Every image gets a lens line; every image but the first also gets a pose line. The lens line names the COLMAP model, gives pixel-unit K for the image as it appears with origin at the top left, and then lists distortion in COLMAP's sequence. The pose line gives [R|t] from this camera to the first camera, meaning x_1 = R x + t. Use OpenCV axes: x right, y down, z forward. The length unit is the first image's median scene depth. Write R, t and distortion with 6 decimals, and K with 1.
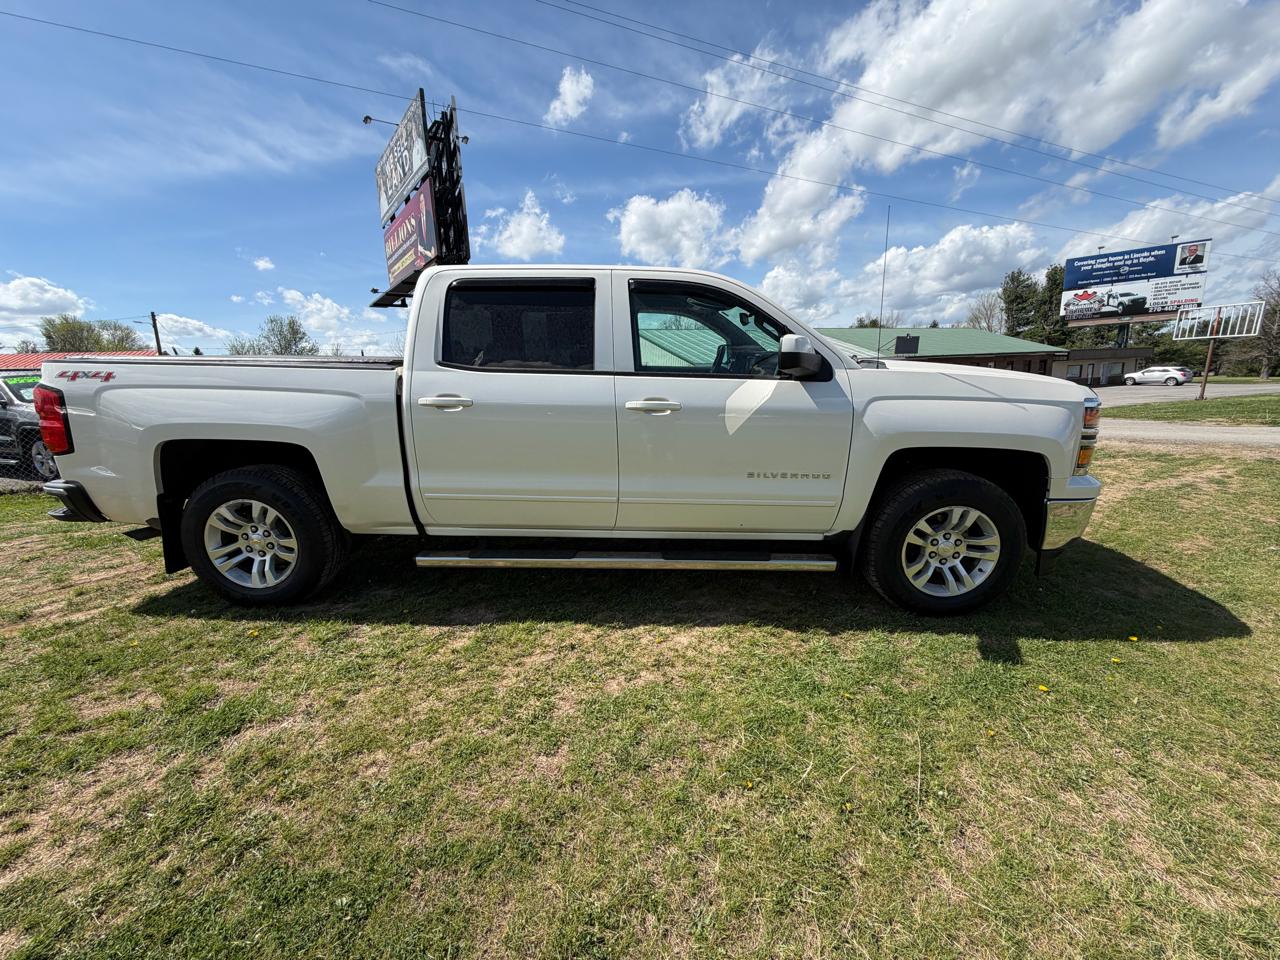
lens RADIAL K [[522.0, 0, 641.4], [0, 522.0, 490.1], [0, 0, 1]] dist [0.004705, -0.002643]
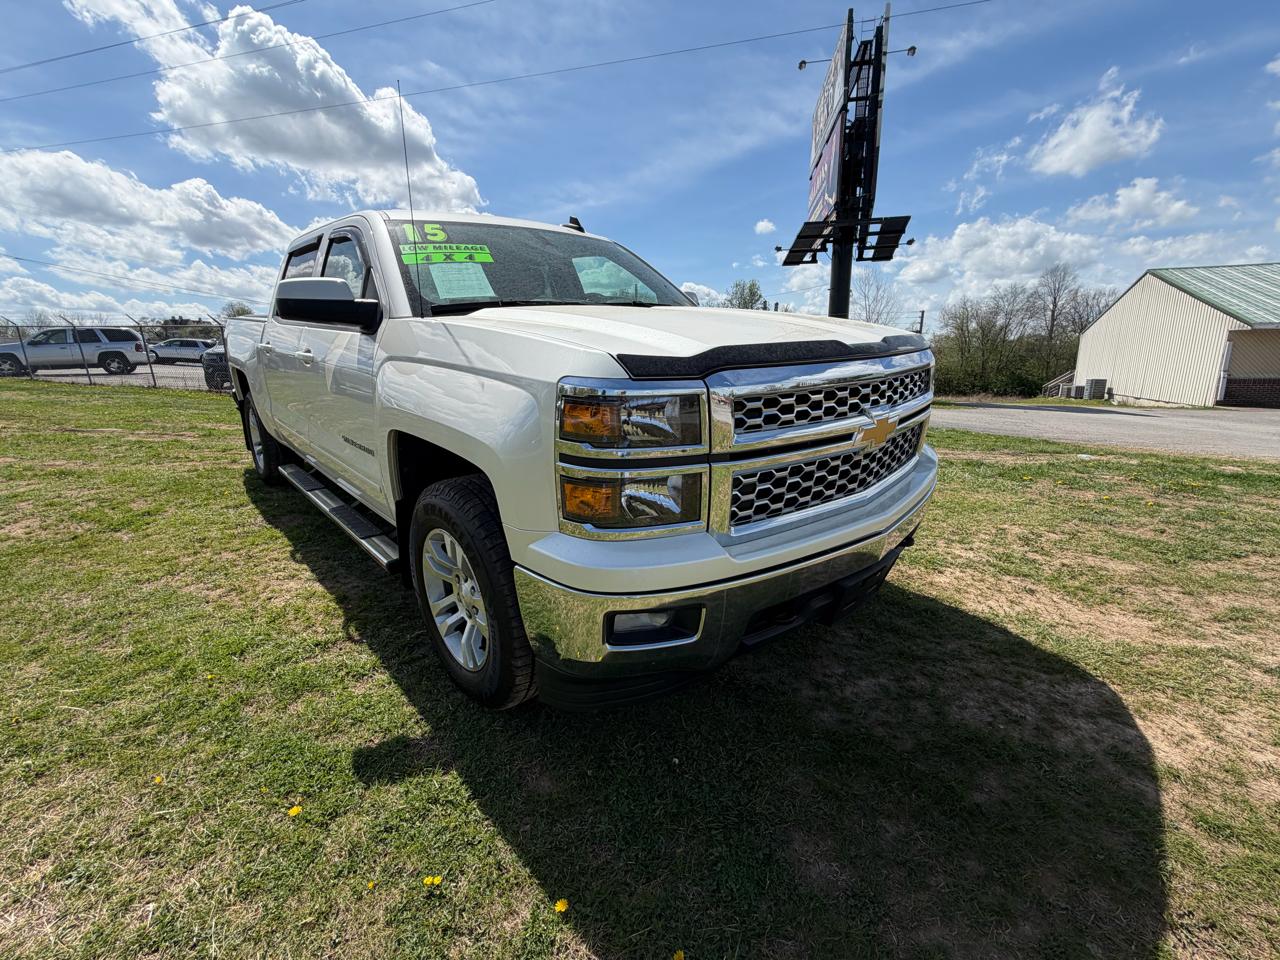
lens RADIAL K [[570.1, 0, 625.0], [0, 570.1, 484.3], [0, 0, 1]] dist [0.002174, 0.001176]
pose [[0.668643, 0.198811, -0.716513, 0.163798], [-0.171700, 0.978834, 0.111369, -0.018800], [0.723488, 0.048560, 0.688627, 0.087557]]
